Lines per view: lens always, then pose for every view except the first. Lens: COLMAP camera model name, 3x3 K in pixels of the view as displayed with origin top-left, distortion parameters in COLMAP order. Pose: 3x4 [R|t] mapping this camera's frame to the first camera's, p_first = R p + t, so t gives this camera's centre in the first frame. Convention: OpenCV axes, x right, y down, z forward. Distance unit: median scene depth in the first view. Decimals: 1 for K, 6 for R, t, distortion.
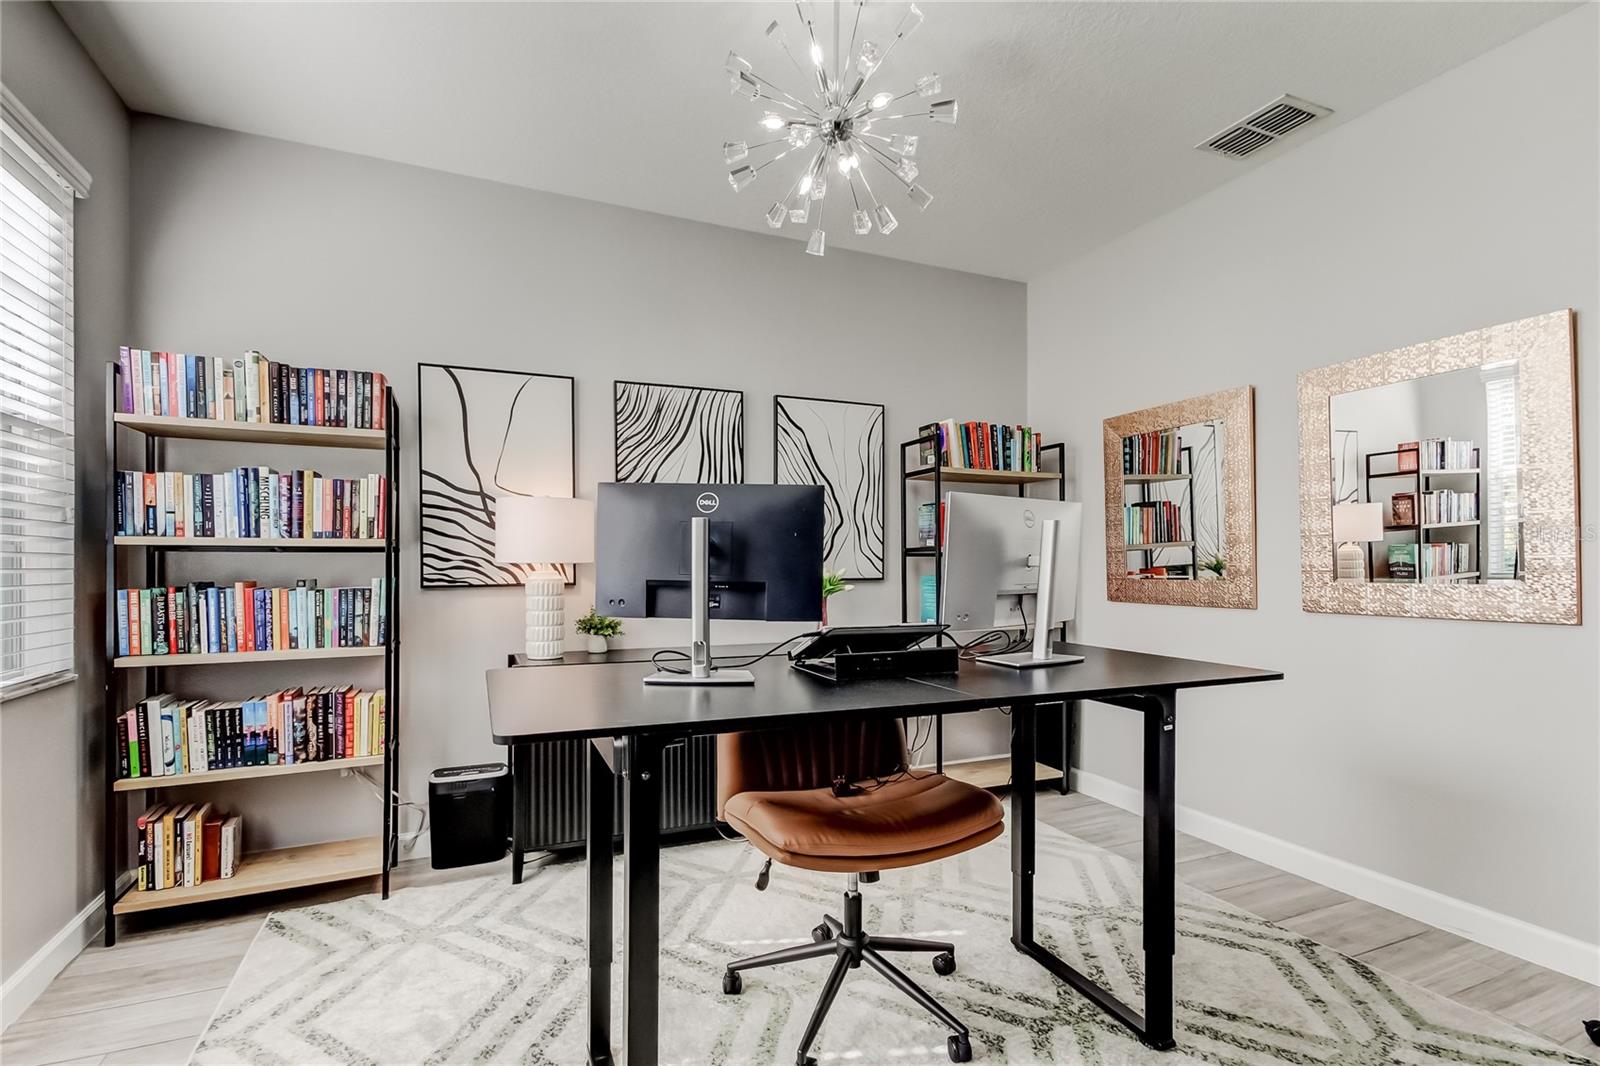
lens RADIAL K [[751.7, 0, 800.0], [0, 751.7, 556.0], [0, 0, 1]] dist [0.030926, 0.000336]
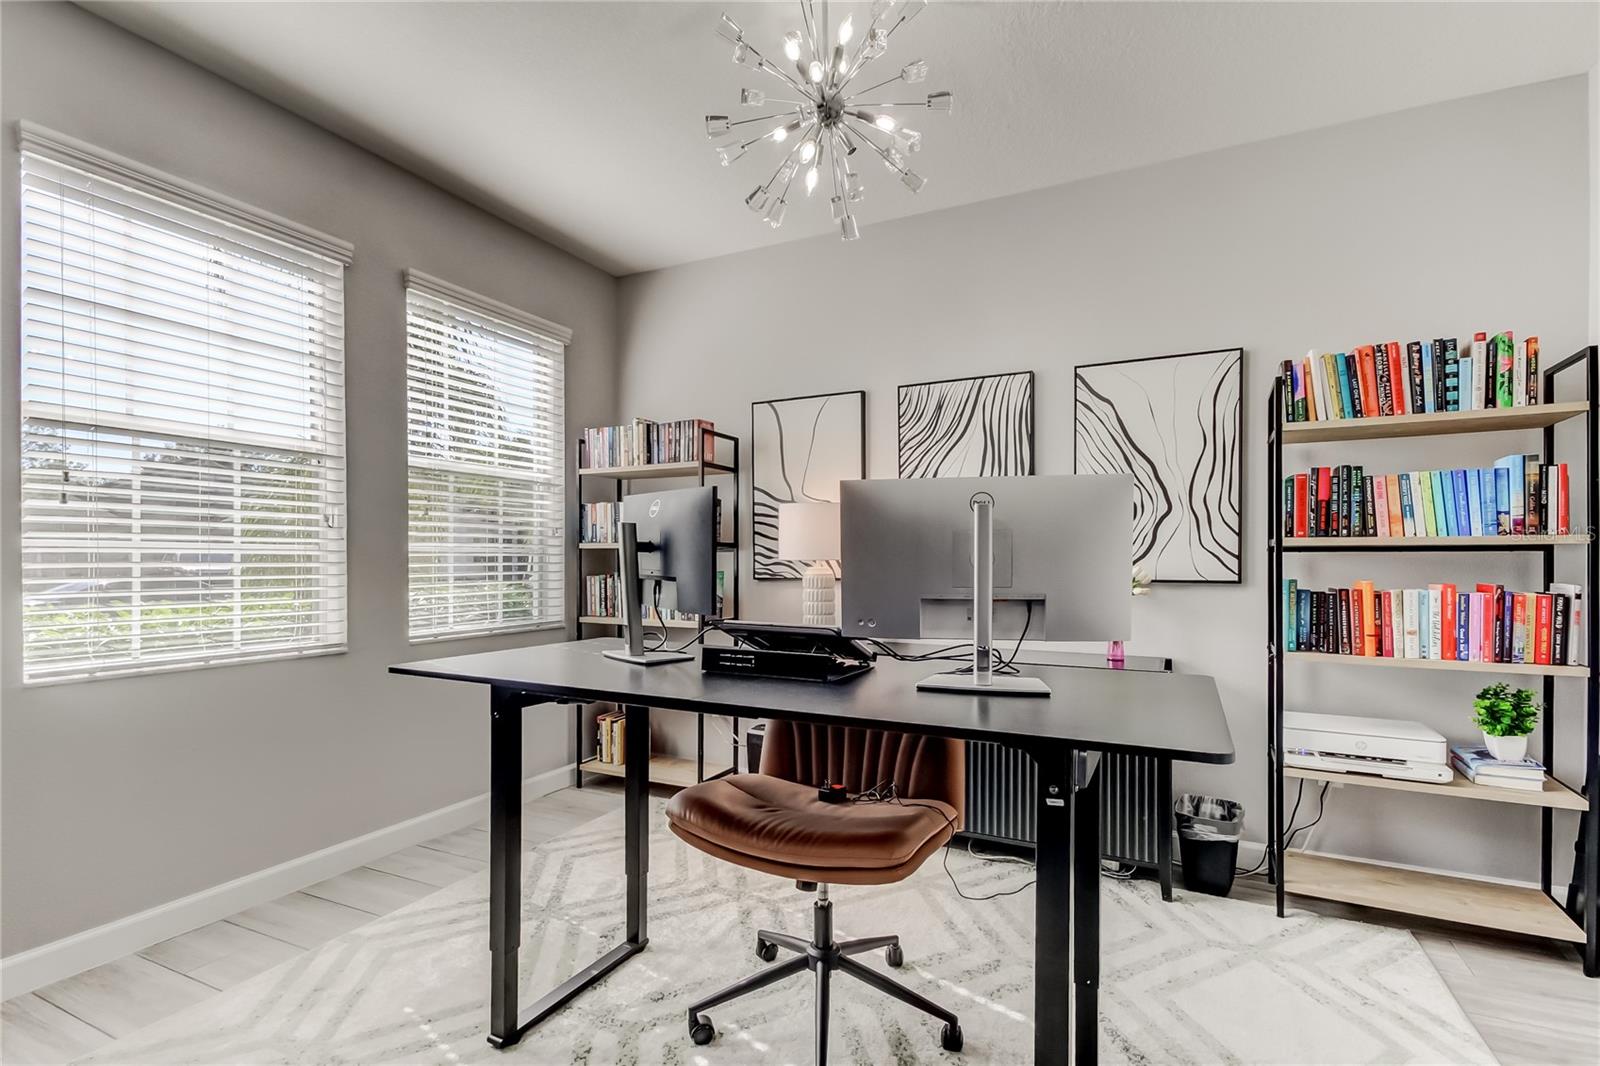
lens RADIAL K [[762.3, 0, 803.3], [0, 762.3, 560.4], [0, 0, 1]] dist [0.030318, 0.000961]
pose [[0.645348, 0.002154, -0.763886, 0.532911], [0.004913, 0.999964, 0.006970, 0.001785], [0.763873, -0.008251, 0.645314, 0.234037]]
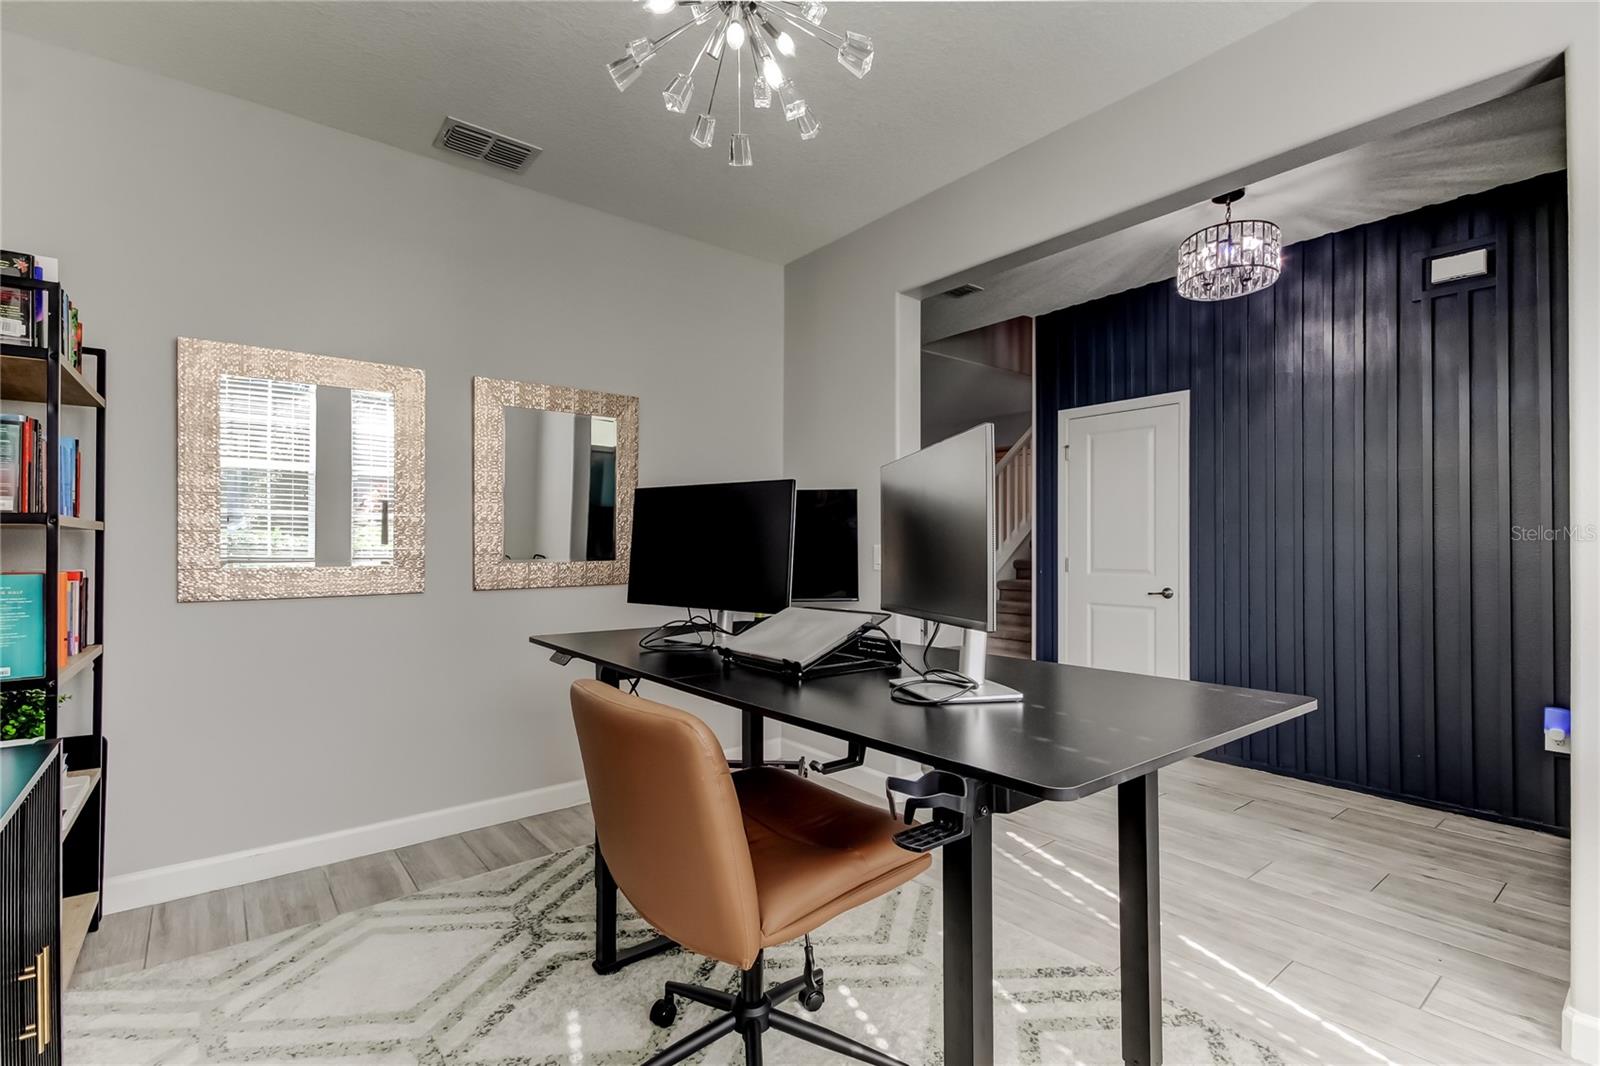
lens RADIAL K [[735.0, 0, 795.6], [0, 735.0, 537.8], [0, 0, 1]] dist [0.029123, 0.000130]
pose [[-0.253989, 0.011948, 0.967133, -0.476639], [-0.007240, 0.999872, -0.014254, 0.006955], [-0.967180, -0.010623, -0.253870, 0.772623]]
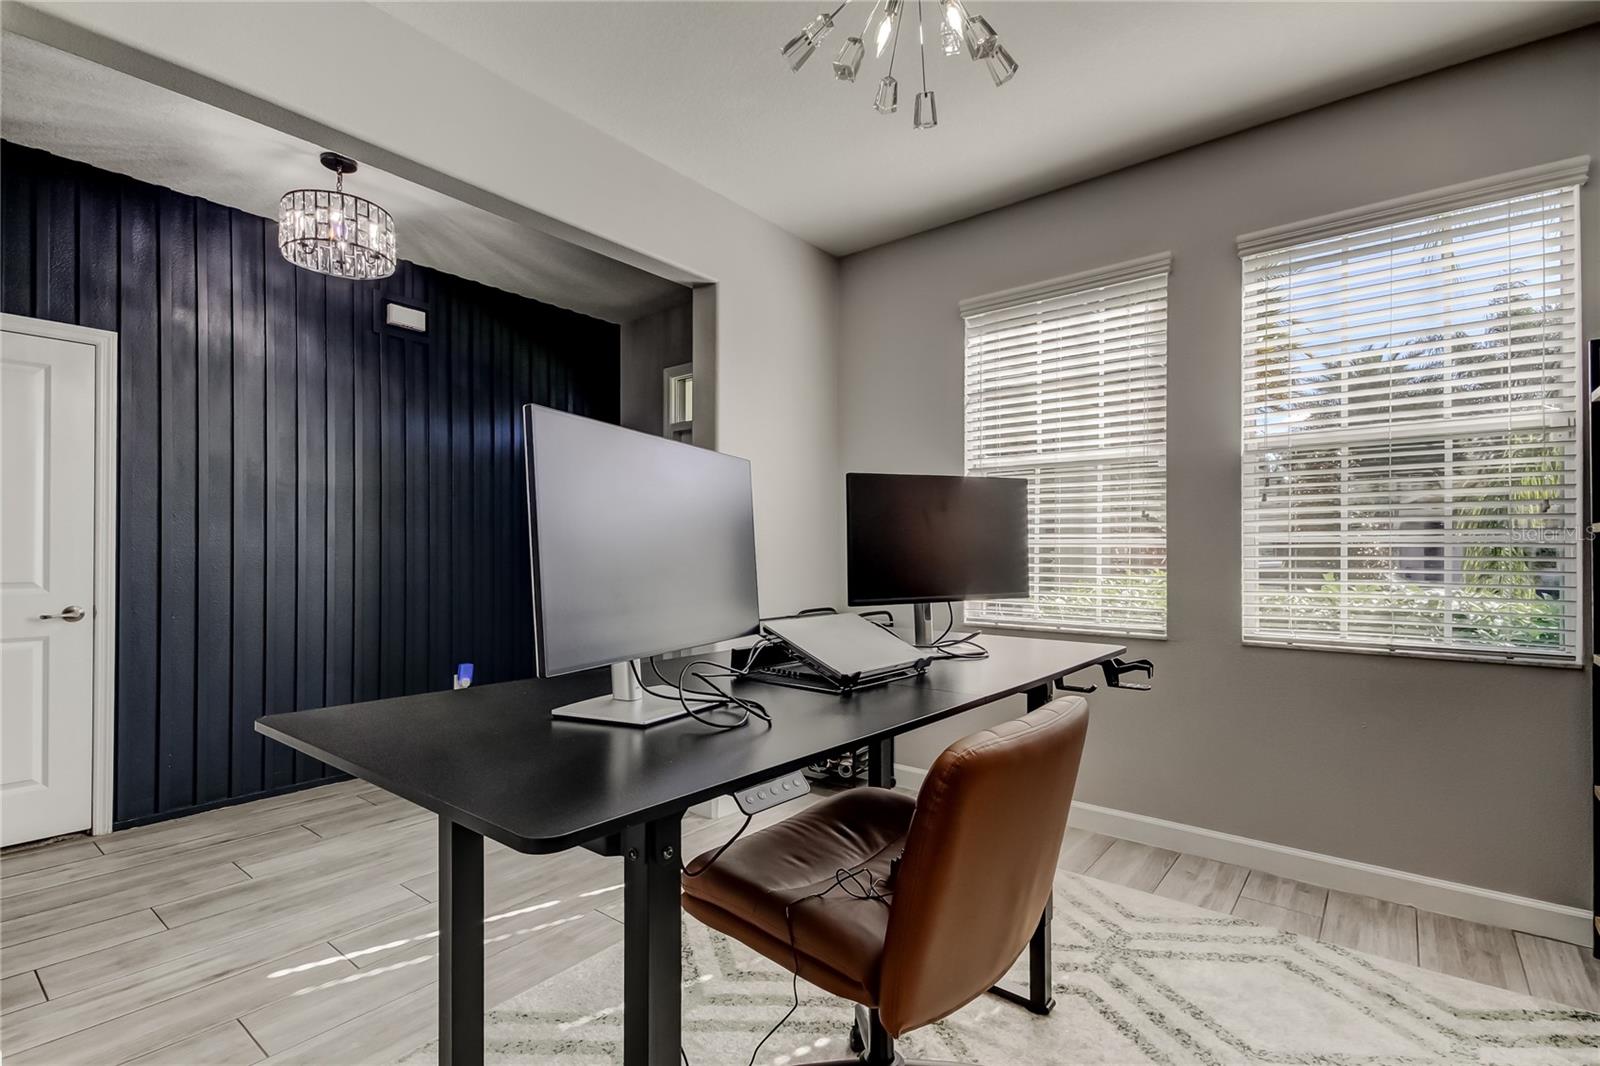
lens RADIAL K [[751.7, 0, 800.0], [0, 751.7, 556.0], [0, 0, 1]] dist [0.030926, 0.000336]
pose [[-0.884991, -0.000833, -0.465607, 0.319207], [0.000037, 0.999998, -0.001859, 0.011592], [0.465608, -0.001662, -0.884990, 1.071194]]
